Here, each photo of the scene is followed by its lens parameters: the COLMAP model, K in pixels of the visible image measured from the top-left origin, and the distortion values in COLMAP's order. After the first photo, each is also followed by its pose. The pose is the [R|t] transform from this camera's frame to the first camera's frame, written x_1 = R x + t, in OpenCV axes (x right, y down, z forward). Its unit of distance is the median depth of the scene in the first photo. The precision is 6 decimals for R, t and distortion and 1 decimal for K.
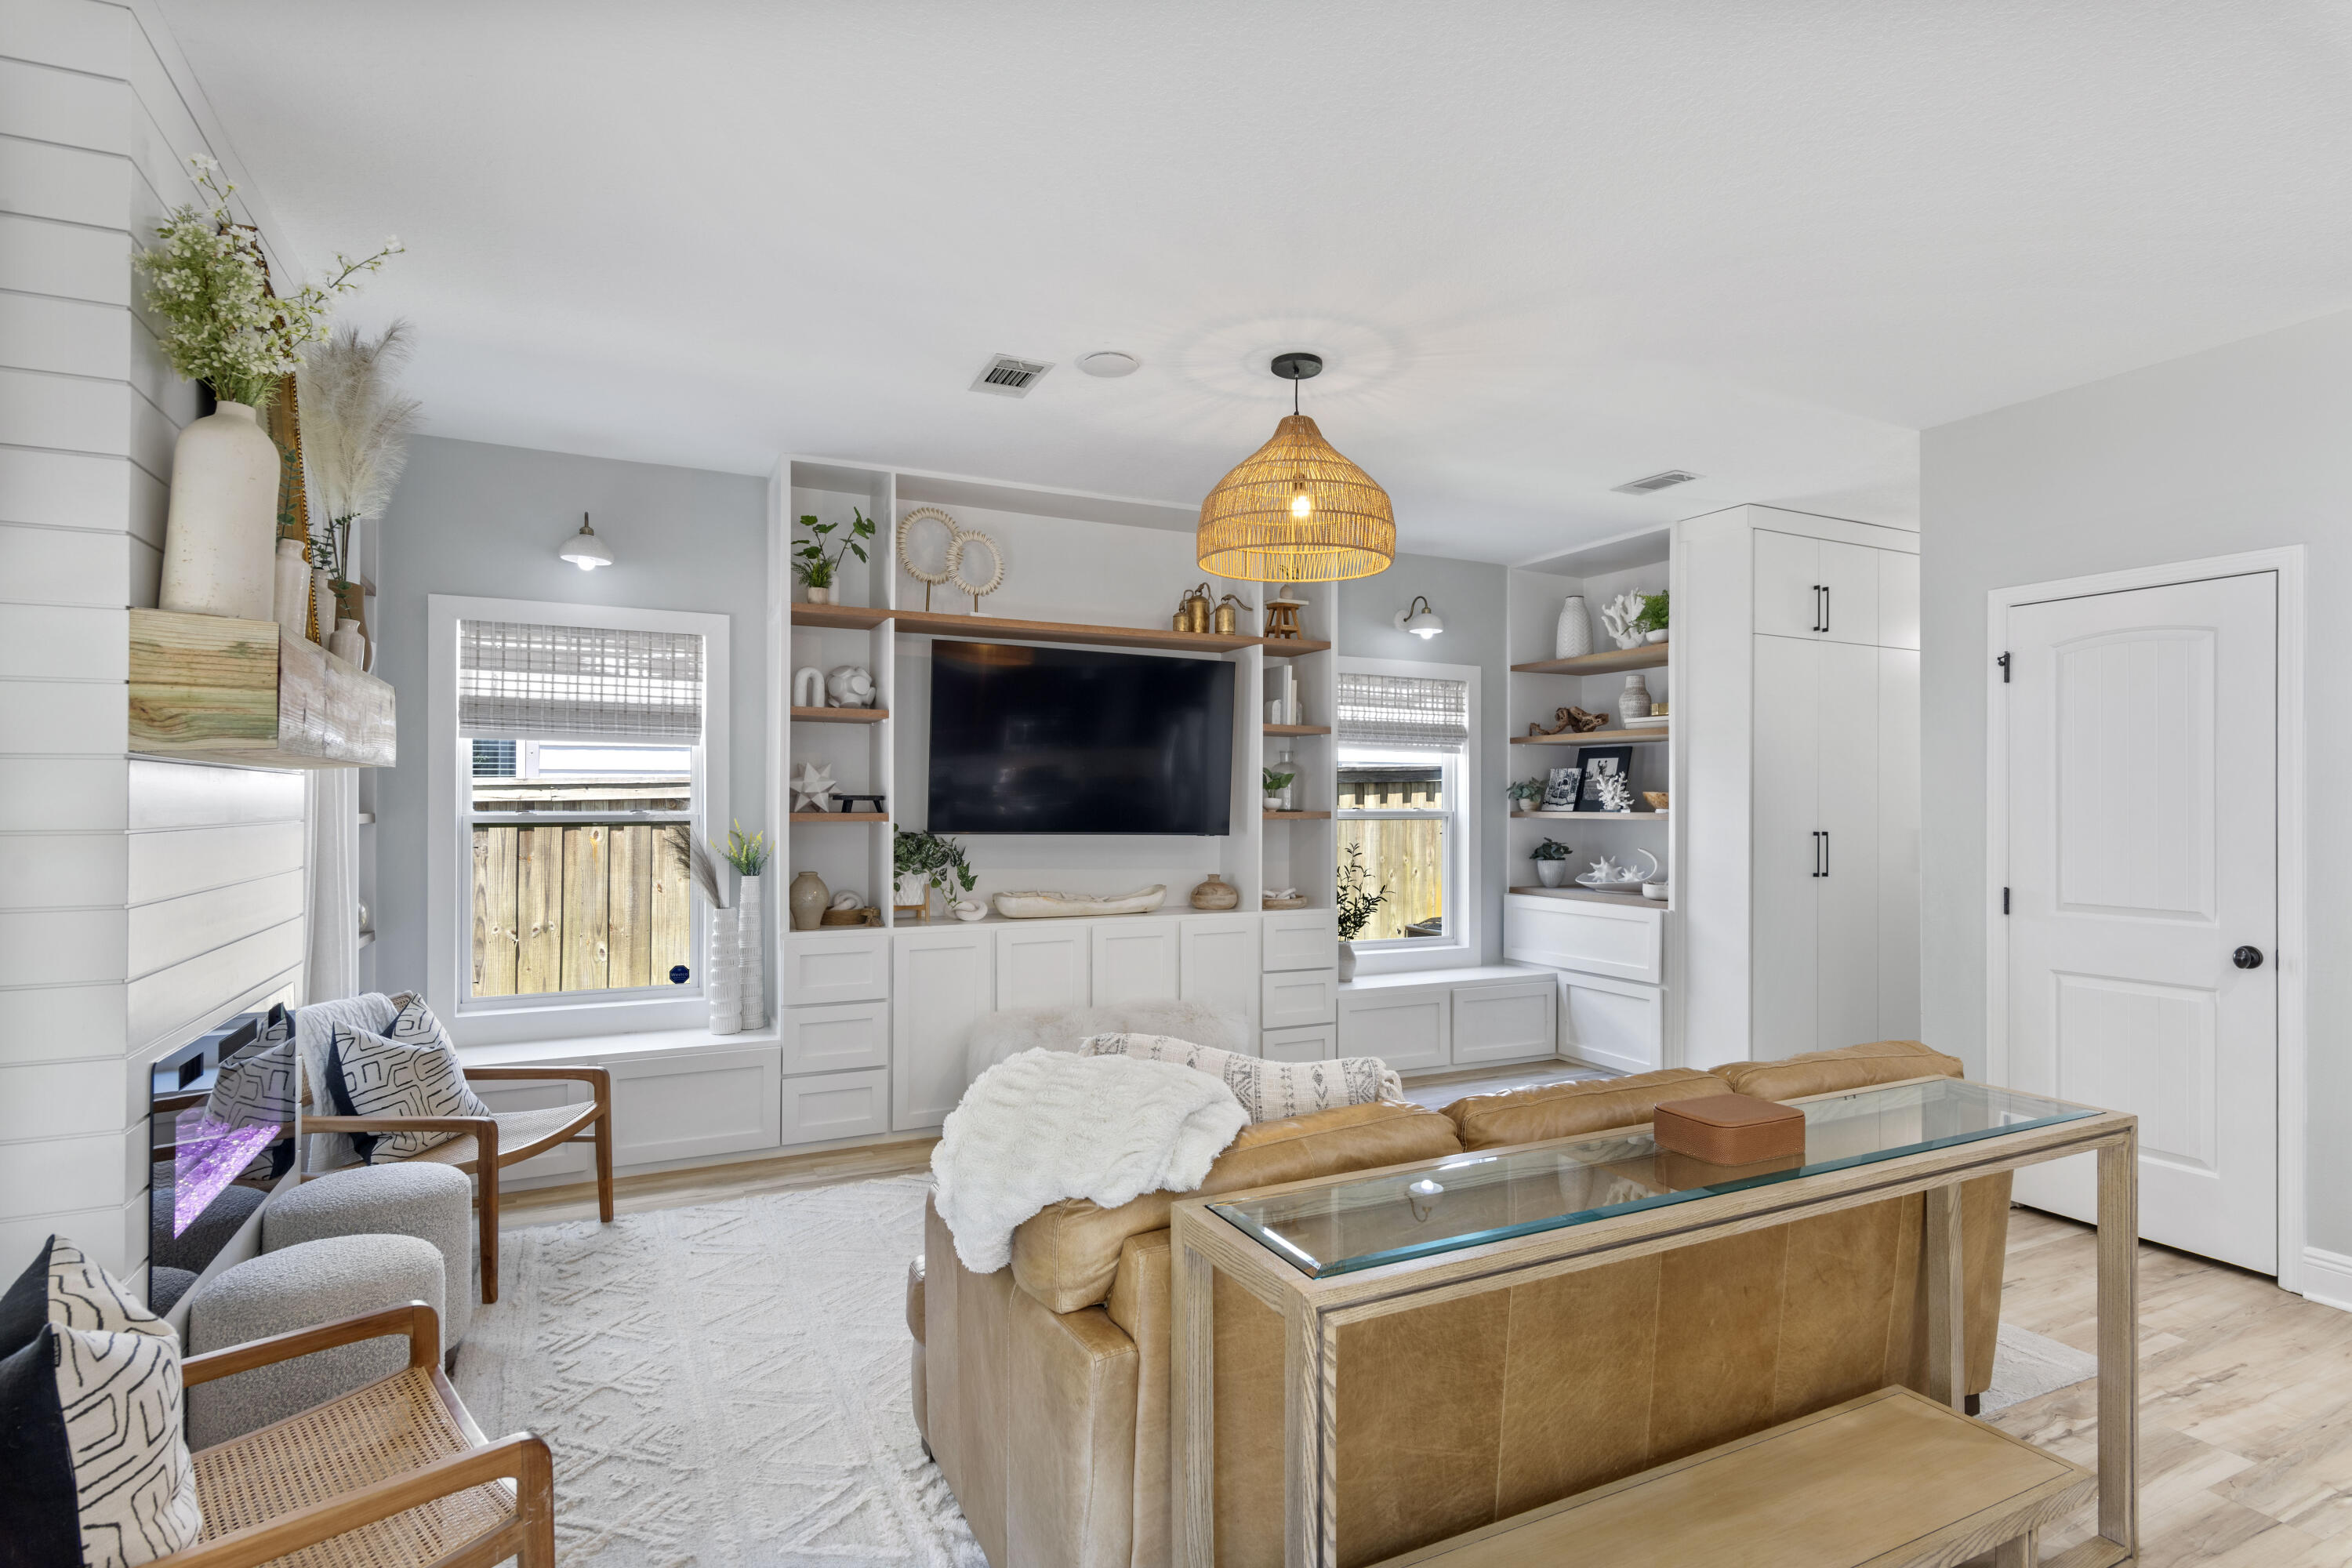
lens RADIAL K [[1167.2, 0, 1175.2], [0, 1167.2, 784.2], [0, 0, 1]] dist [0.003855, -0.000043]
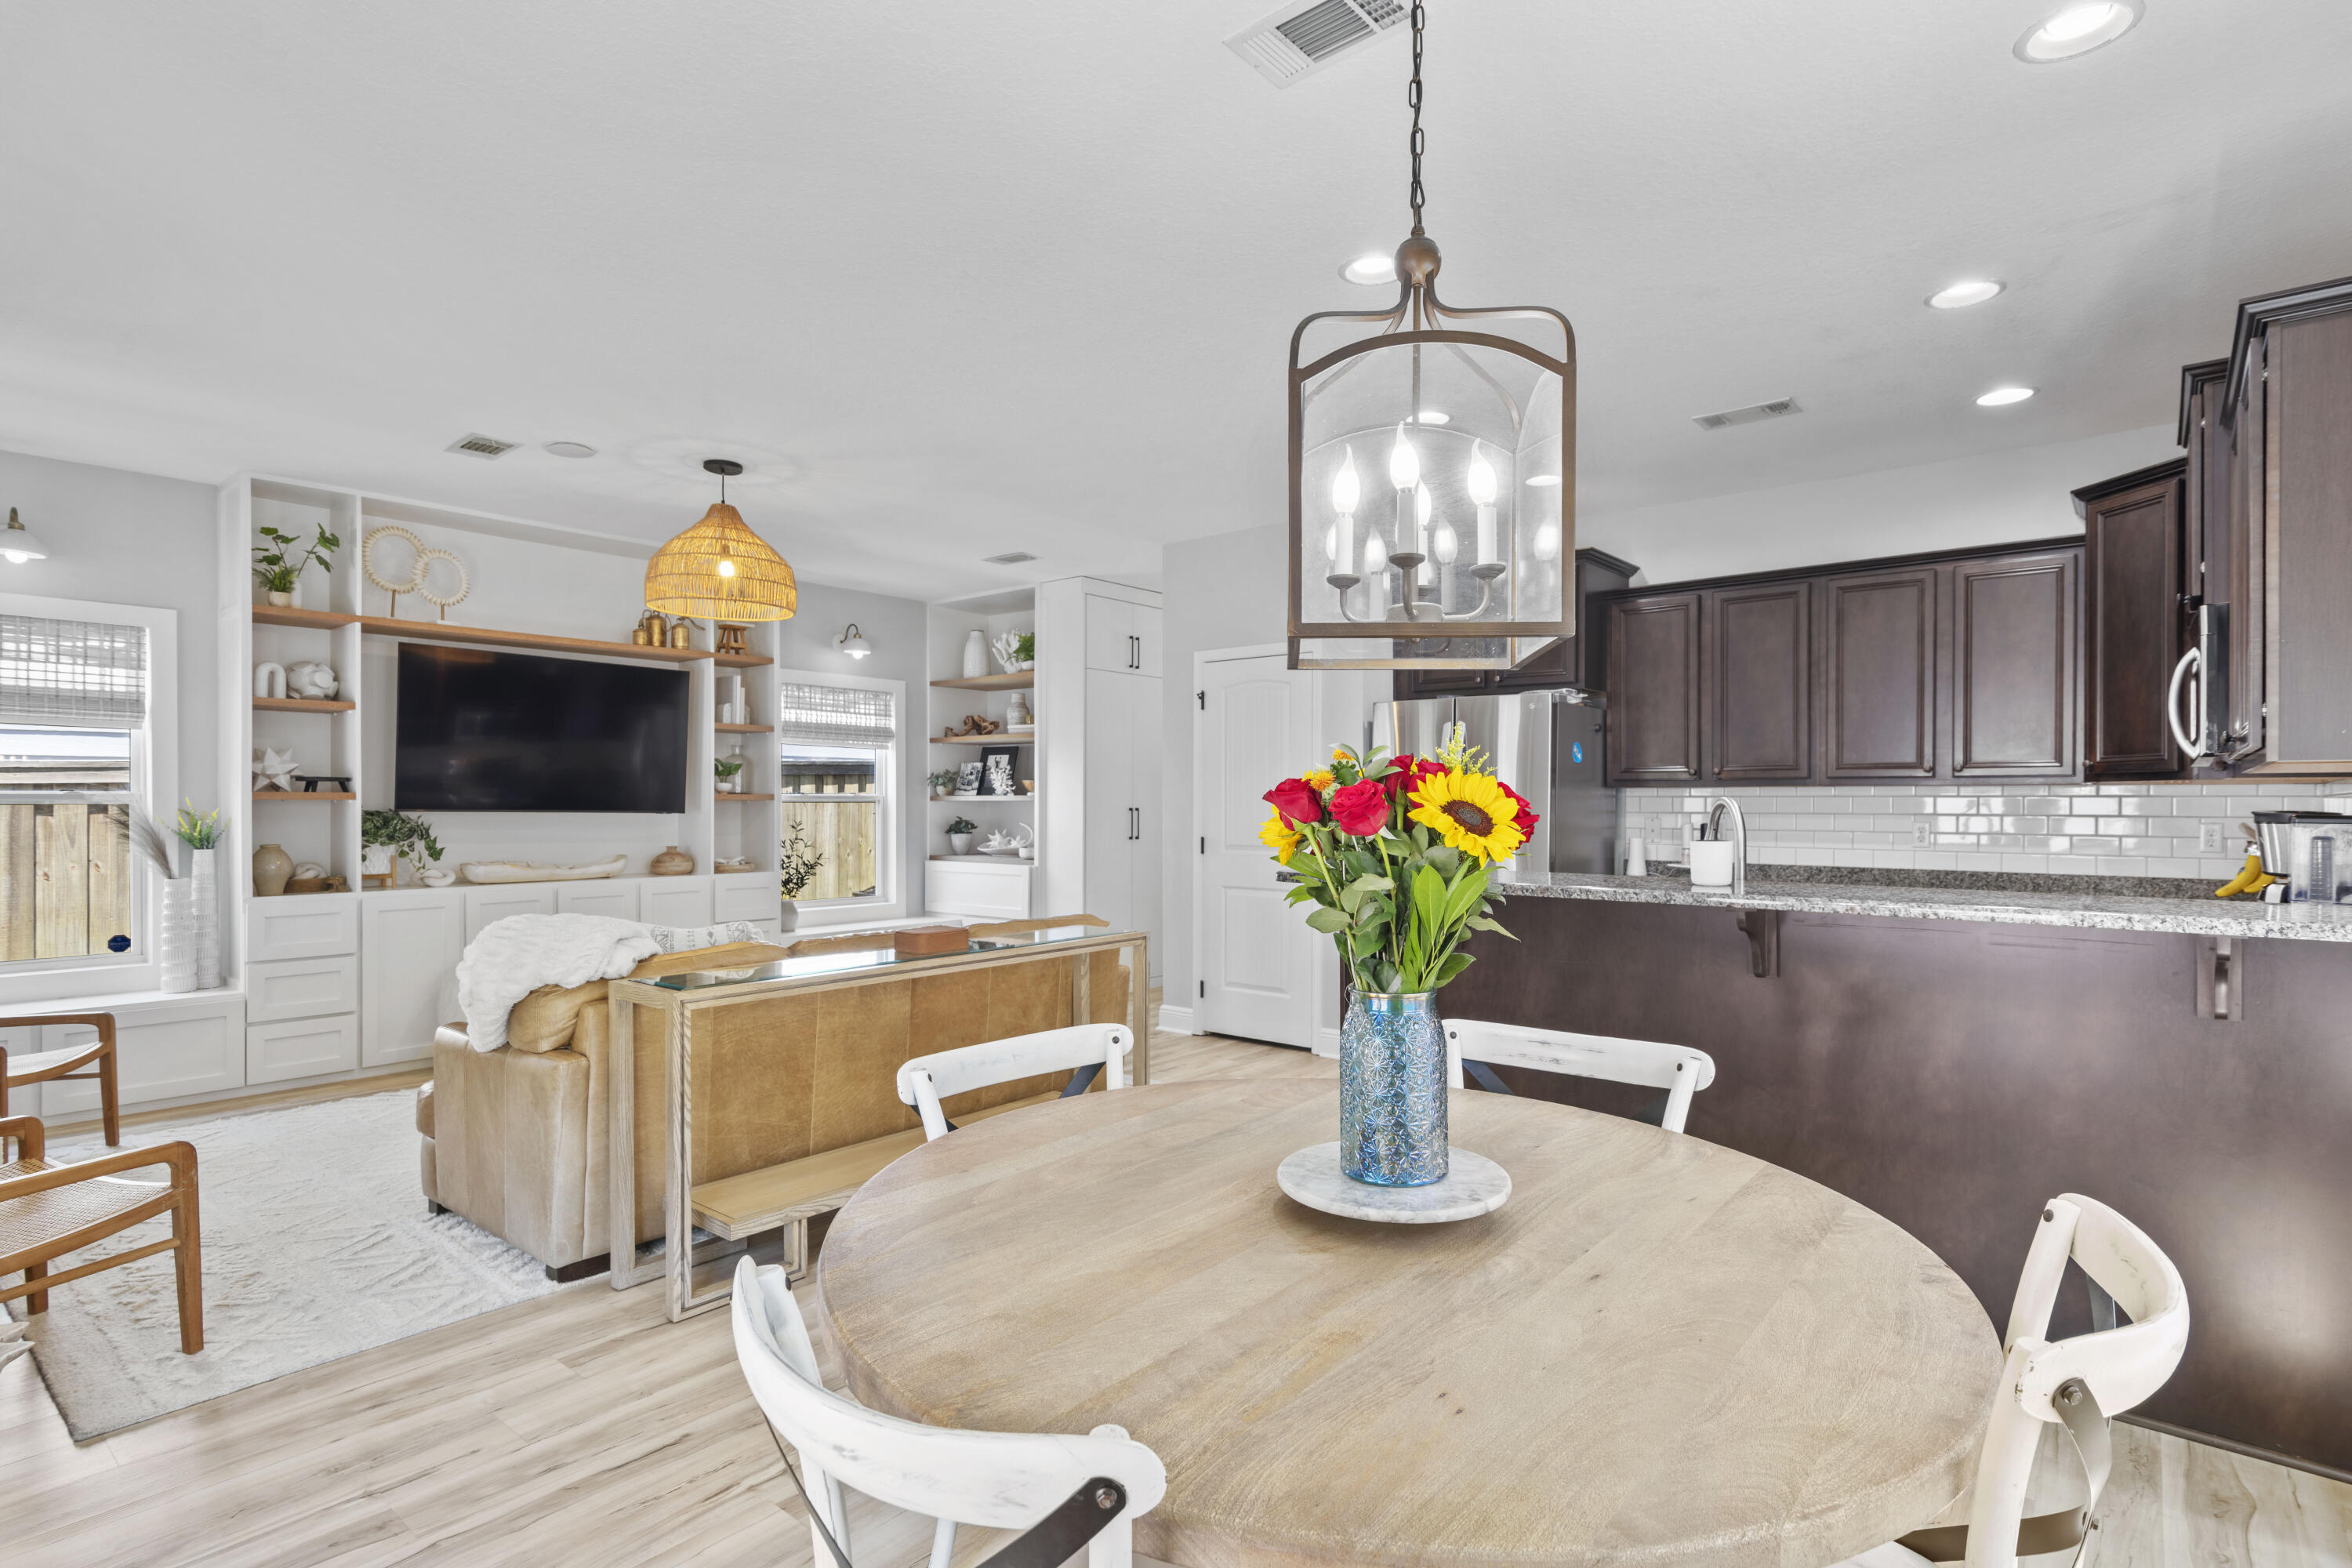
lens RADIAL K [[1167.2, 0, 1188.6], [0, 1167.2, 803.1], [0, 0, 1]] dist [0.003855, -0.000043]
pose [[0.910630, -0.003022, 0.413212, 0.024644], [-0.003664, 0.999875, 0.015386, 0.014294], [-0.413207, -0.015525, 0.910505, -0.381010]]
